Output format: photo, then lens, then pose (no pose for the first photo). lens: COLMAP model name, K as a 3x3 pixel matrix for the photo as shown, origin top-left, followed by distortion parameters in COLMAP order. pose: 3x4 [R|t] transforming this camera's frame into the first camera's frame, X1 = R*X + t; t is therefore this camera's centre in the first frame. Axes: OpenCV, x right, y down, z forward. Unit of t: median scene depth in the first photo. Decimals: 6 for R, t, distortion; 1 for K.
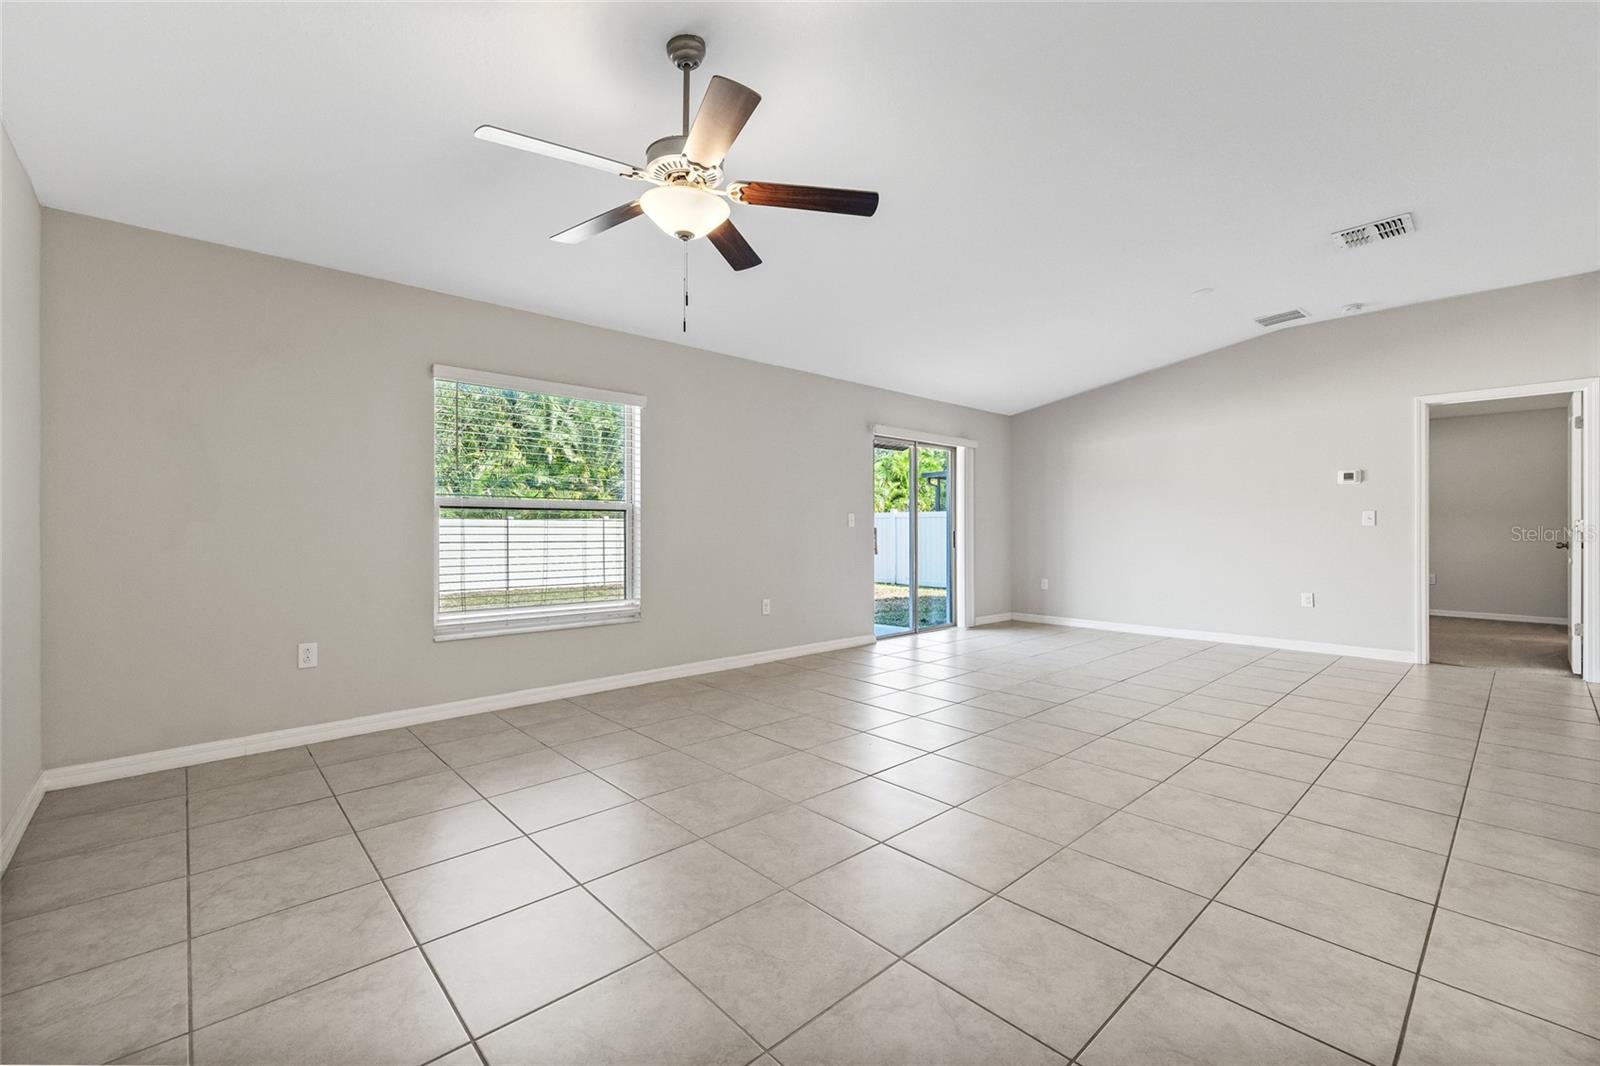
lens RADIAL K [[668.5, 0, 795.7], [0, 668.5, 532.3], [0, 0, 1]] dist [0.001540, 0.000076]
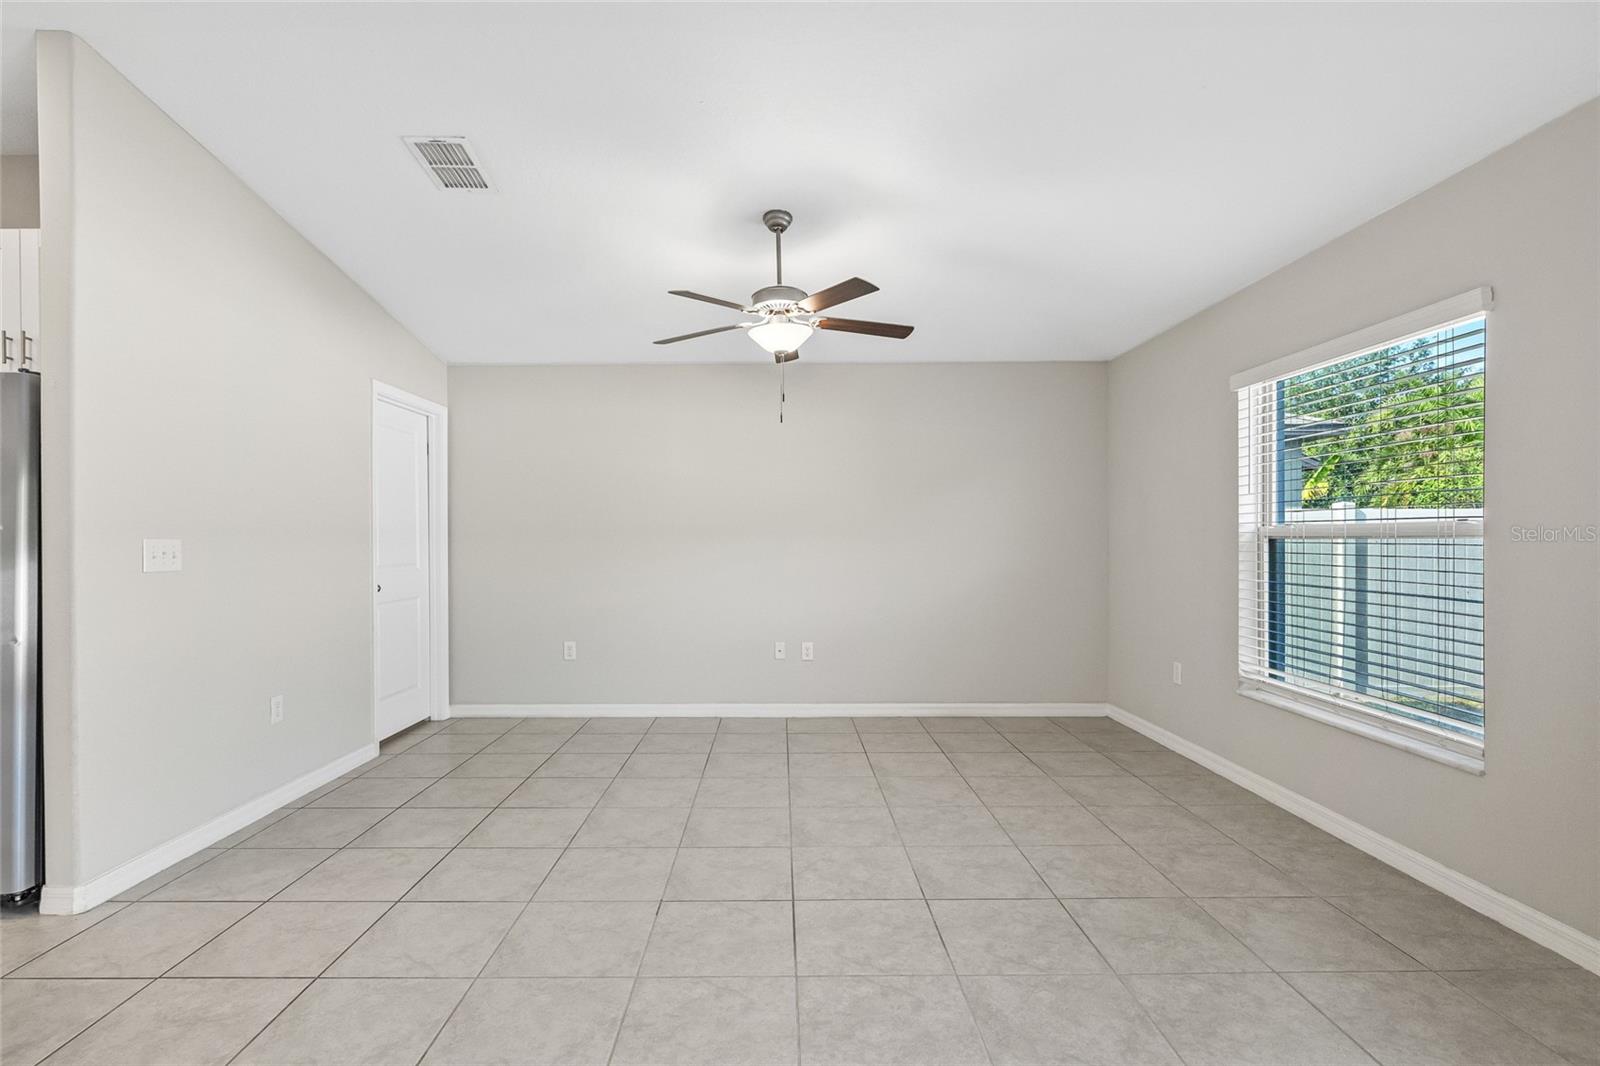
lens RADIAL K [[759.9, 0, 778.0], [0, 759.9, 541.7], [0, 0, 1]] dist [-0.005207, -0.000579]
pose [[-0.675364, 0.004206, -0.737472, 0.720107], [-0.000914, 0.999978, 0.006540, -0.047296], [0.737484, 0.005091, -0.675346, 1.490206]]
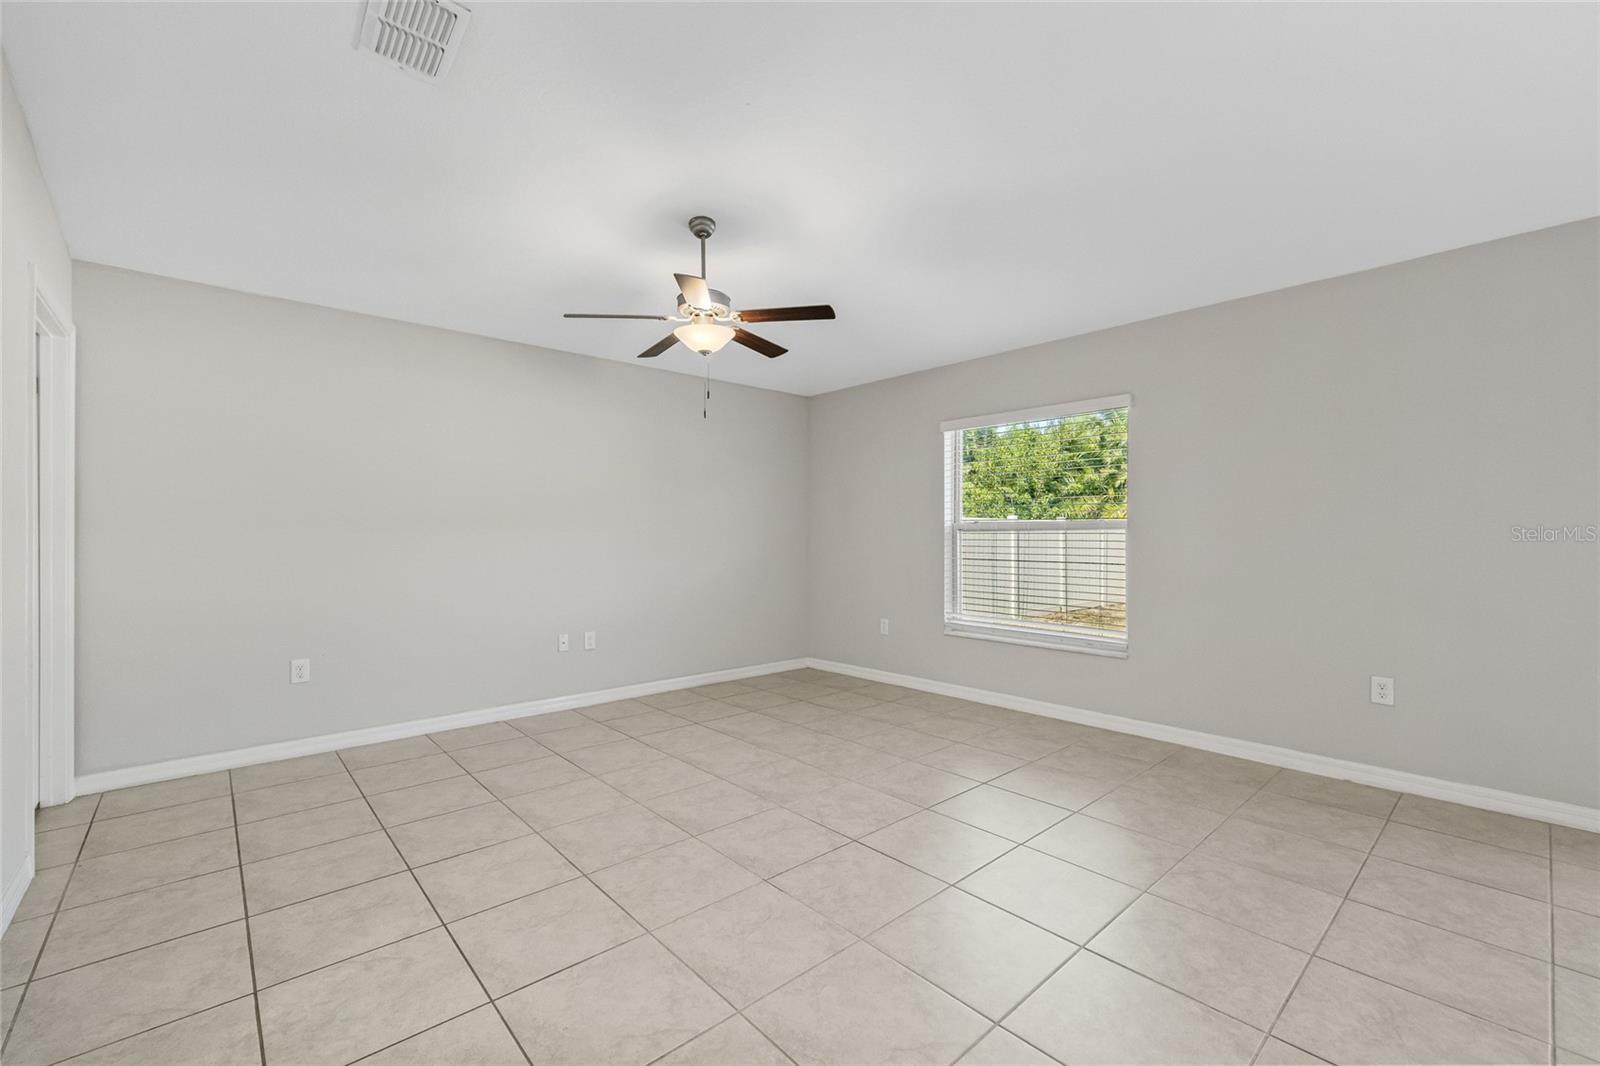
lens RADIAL K [[668.5, 0, 795.7], [0, 668.5, 532.3], [0, 0, 1]] dist [0.001540, 0.000076]
pose [[-0.013601, -0.006326, -0.999887, 0.937196], [-0.004759, 0.999969, -0.006262, -0.030579], [0.999896, 0.004673, -0.013631, 0.886474]]
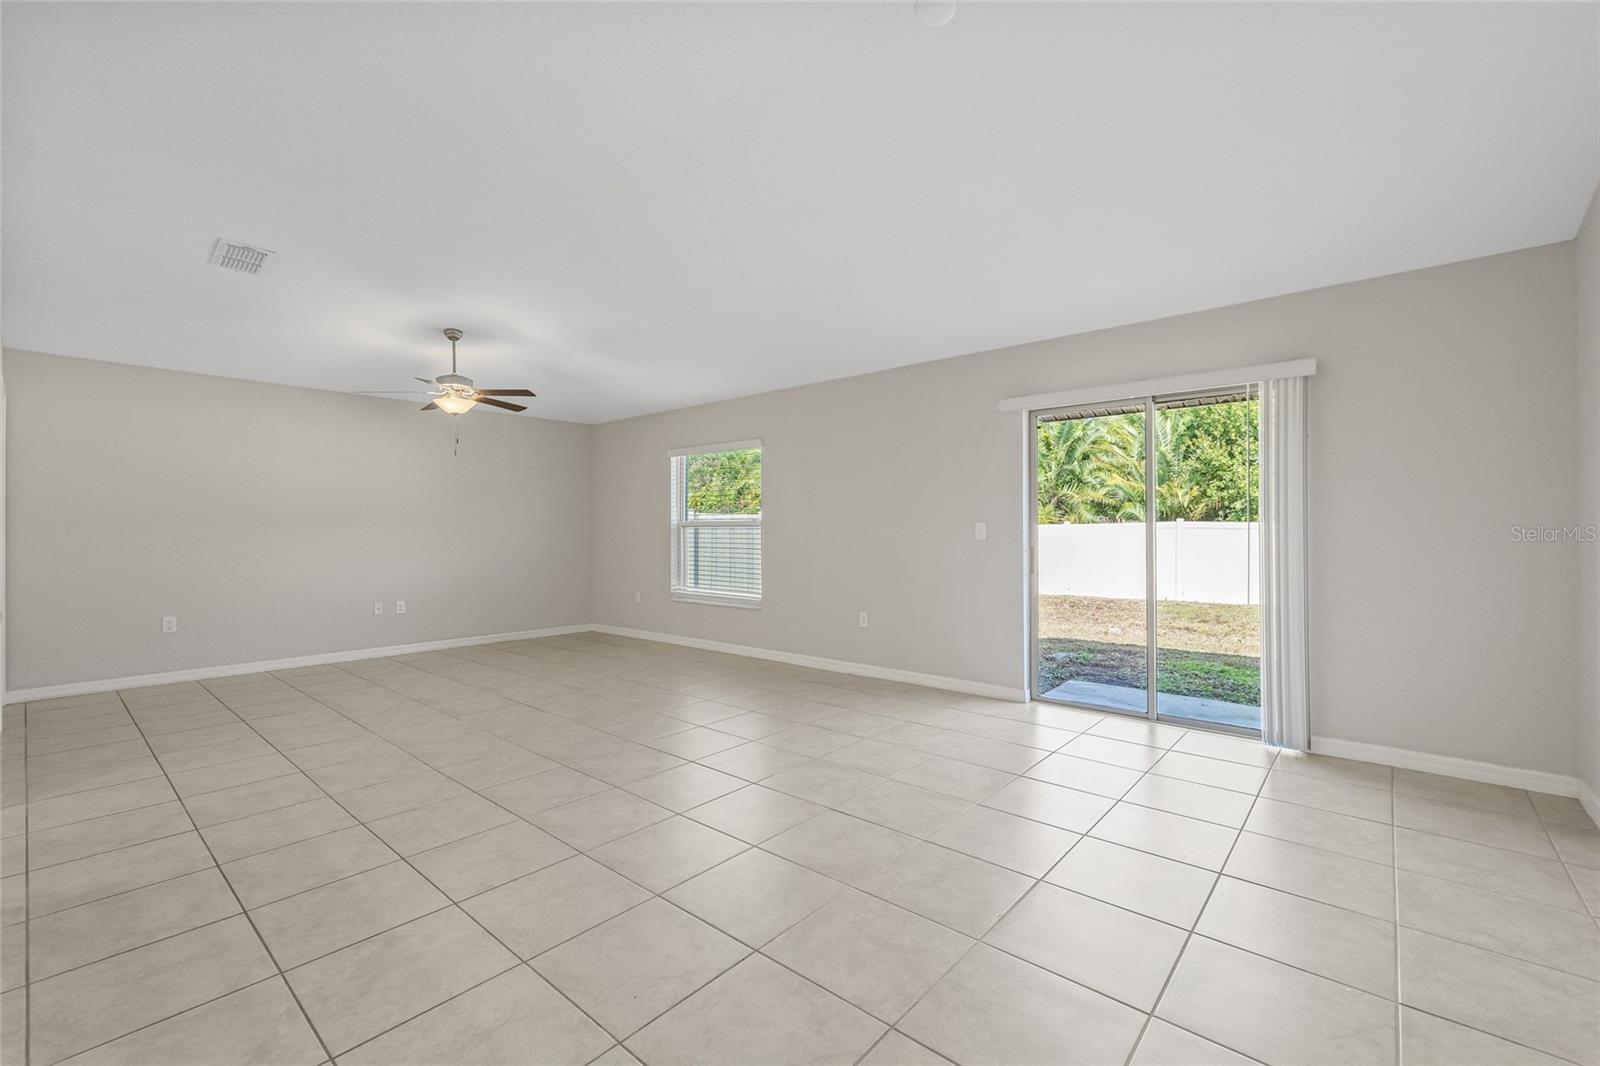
lens RADIAL K [[676.1, 0, 796.7], [0, 676.1, 528.5], [0, 0, 1]] dist [-0.000668, -0.000300]
pose [[0.113129, -0.004302, -0.993571, 1.644328], [-0.003865, 0.999981, -0.004770, -0.031714], [0.993573, 0.004380, 0.113110, 1.379763]]
